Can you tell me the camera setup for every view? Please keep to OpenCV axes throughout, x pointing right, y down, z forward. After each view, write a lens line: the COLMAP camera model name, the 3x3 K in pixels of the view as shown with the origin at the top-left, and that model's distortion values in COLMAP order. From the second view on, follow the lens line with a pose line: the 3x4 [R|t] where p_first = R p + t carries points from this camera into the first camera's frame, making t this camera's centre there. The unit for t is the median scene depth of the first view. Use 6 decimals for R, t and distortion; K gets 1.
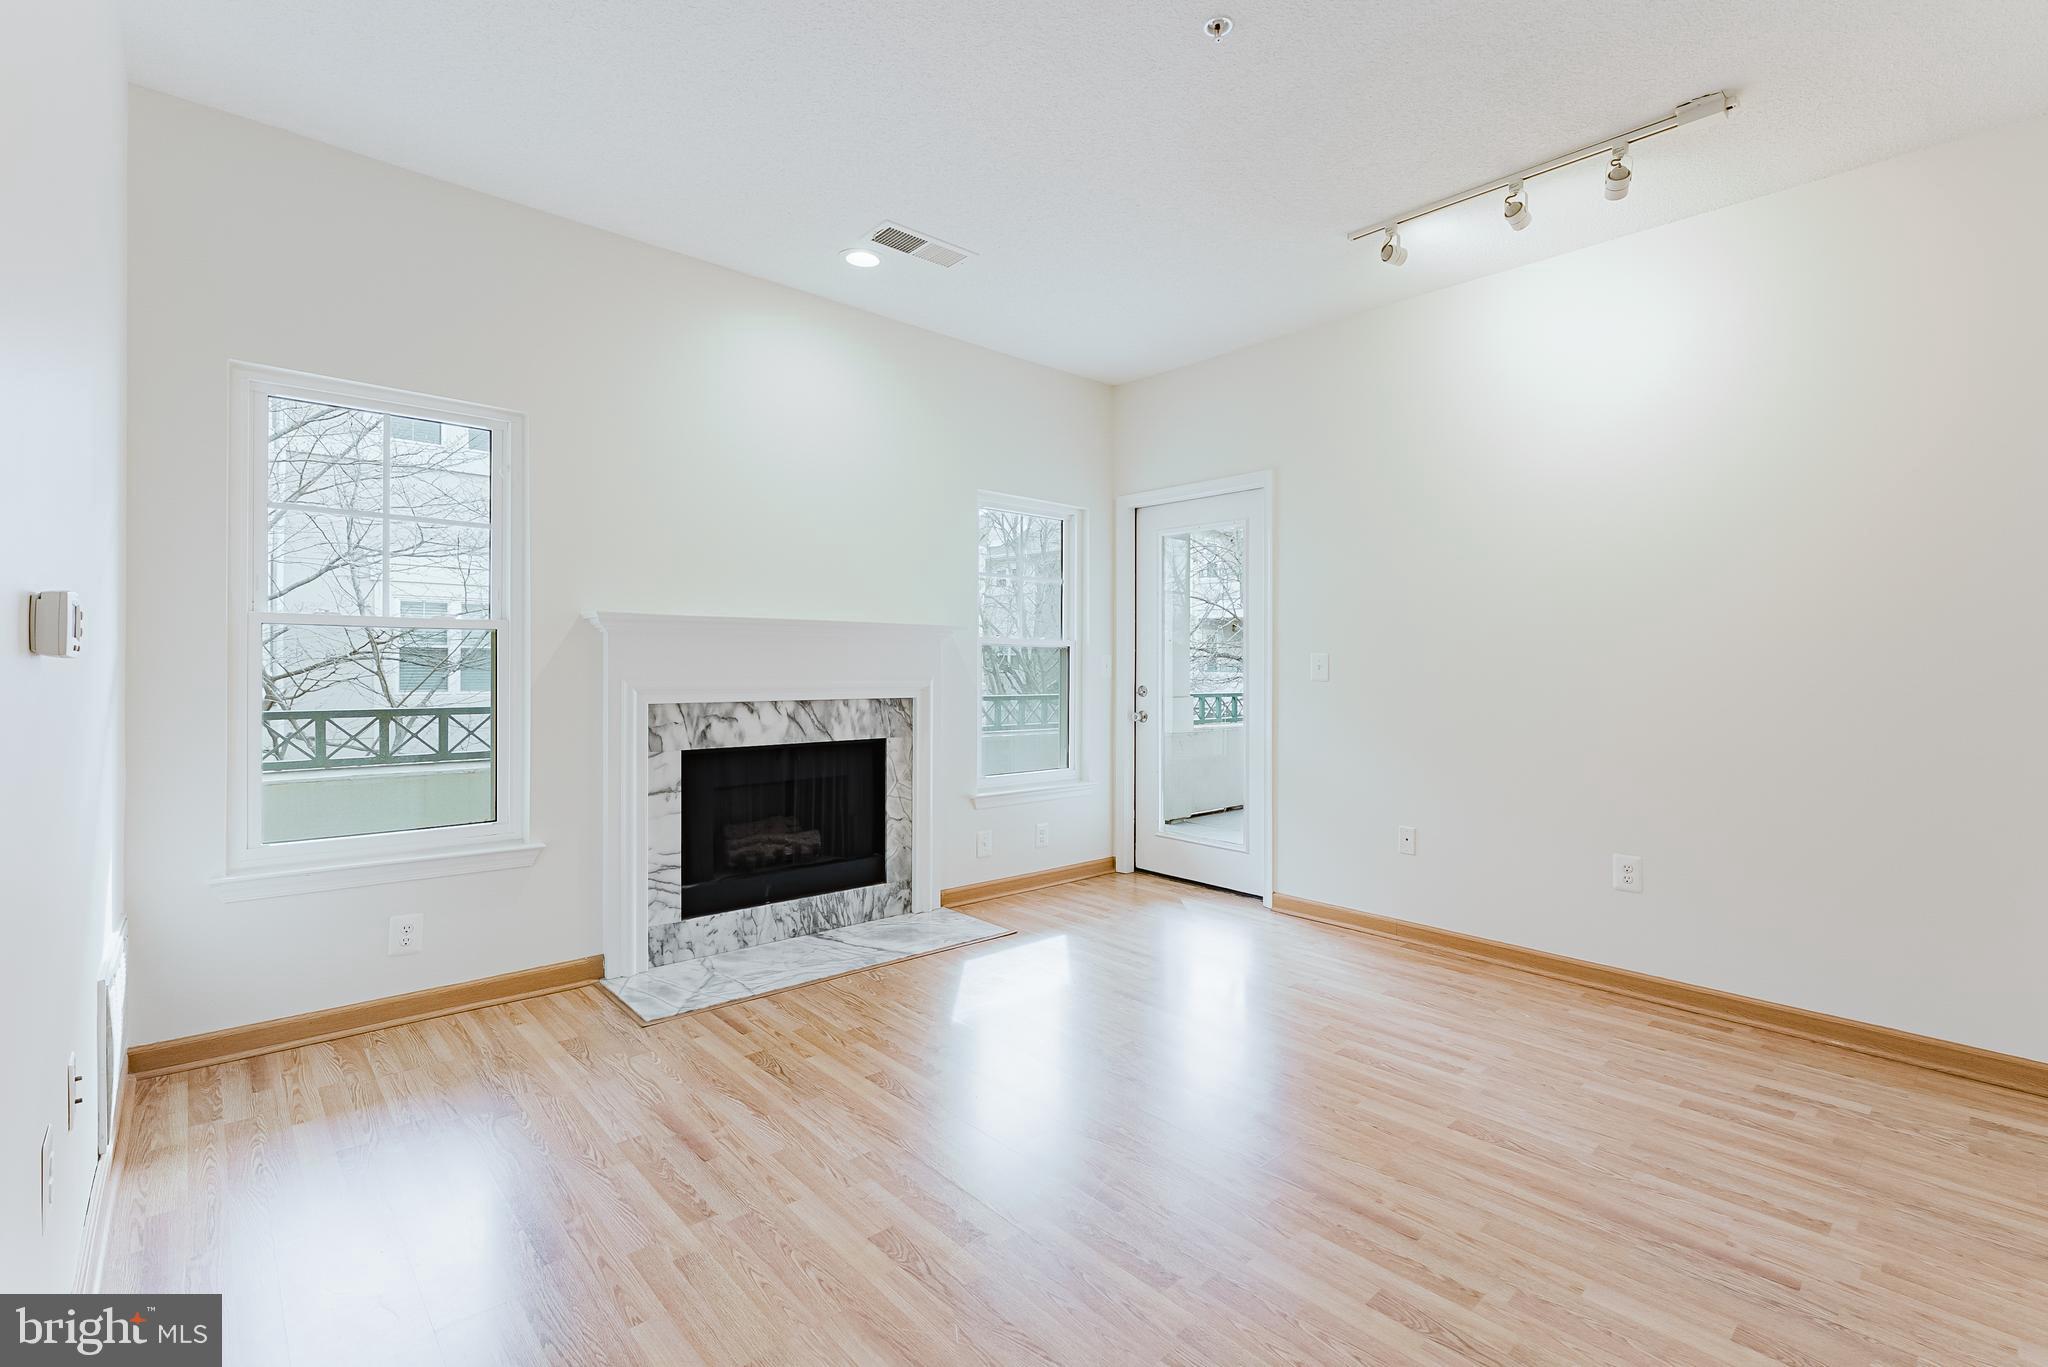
lens RADIAL K [[908.0, 0, 1033.9], [0, 908.0, 682.8], [0, 0, 1]] dist [0.001186, 0.000227]
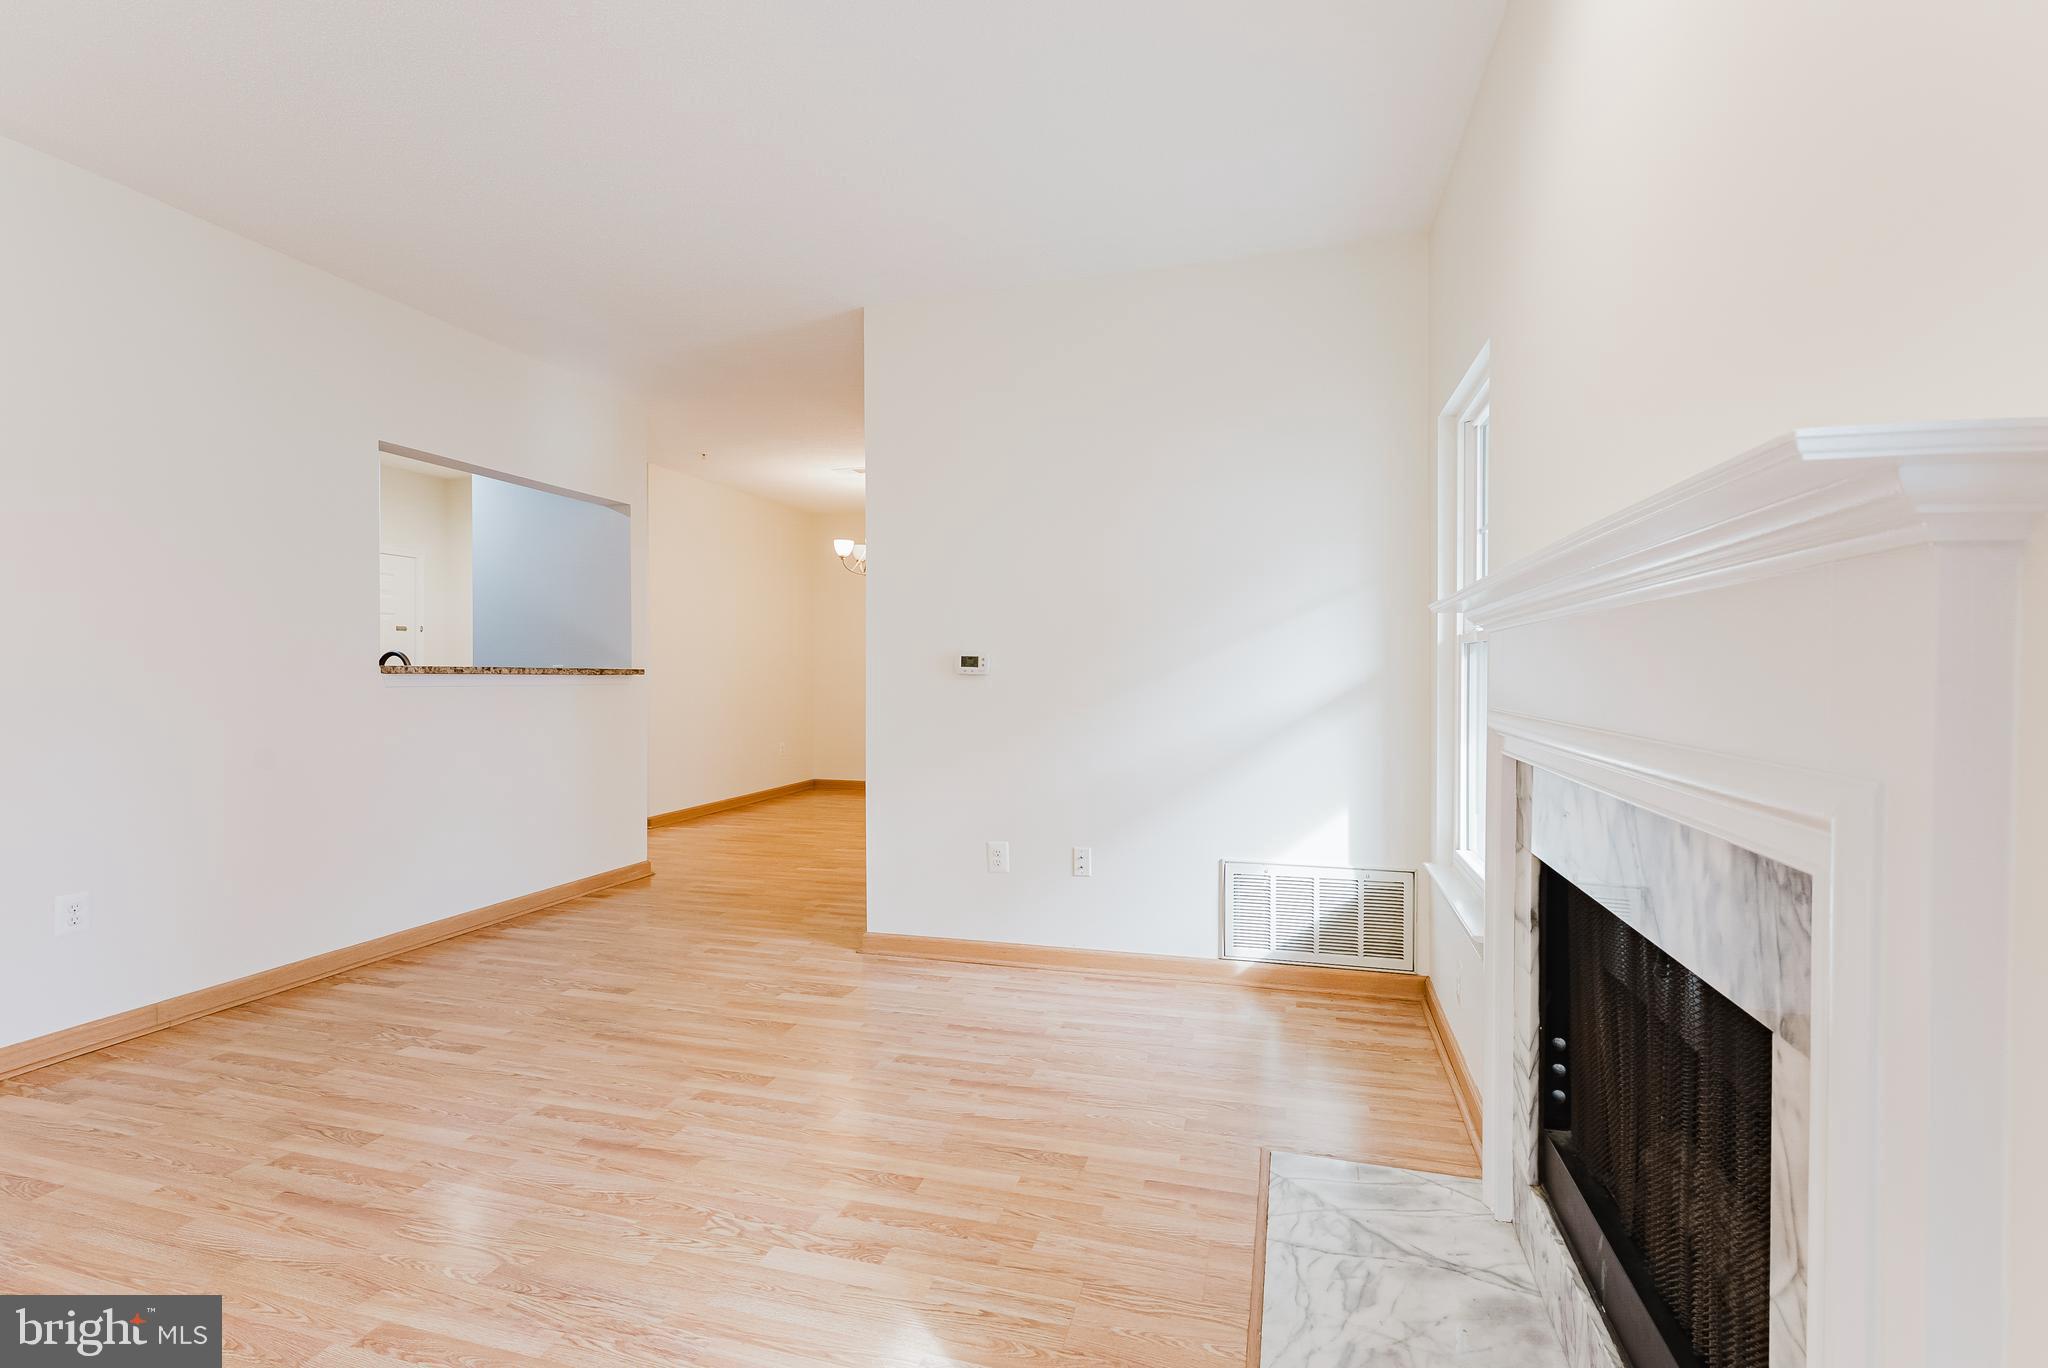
lens RADIAL K [[908.0, 0, 1033.9], [0, 908.0, 683.3], [0, 0, 1]] dist [0.001186, 0.000227]
pose [[-0.847335, -0.002114, -0.531054, 0.166978], [-0.018800, 0.999485, 0.026017, -0.040426], [0.530726, 0.032029, -0.846938, 1.709458]]
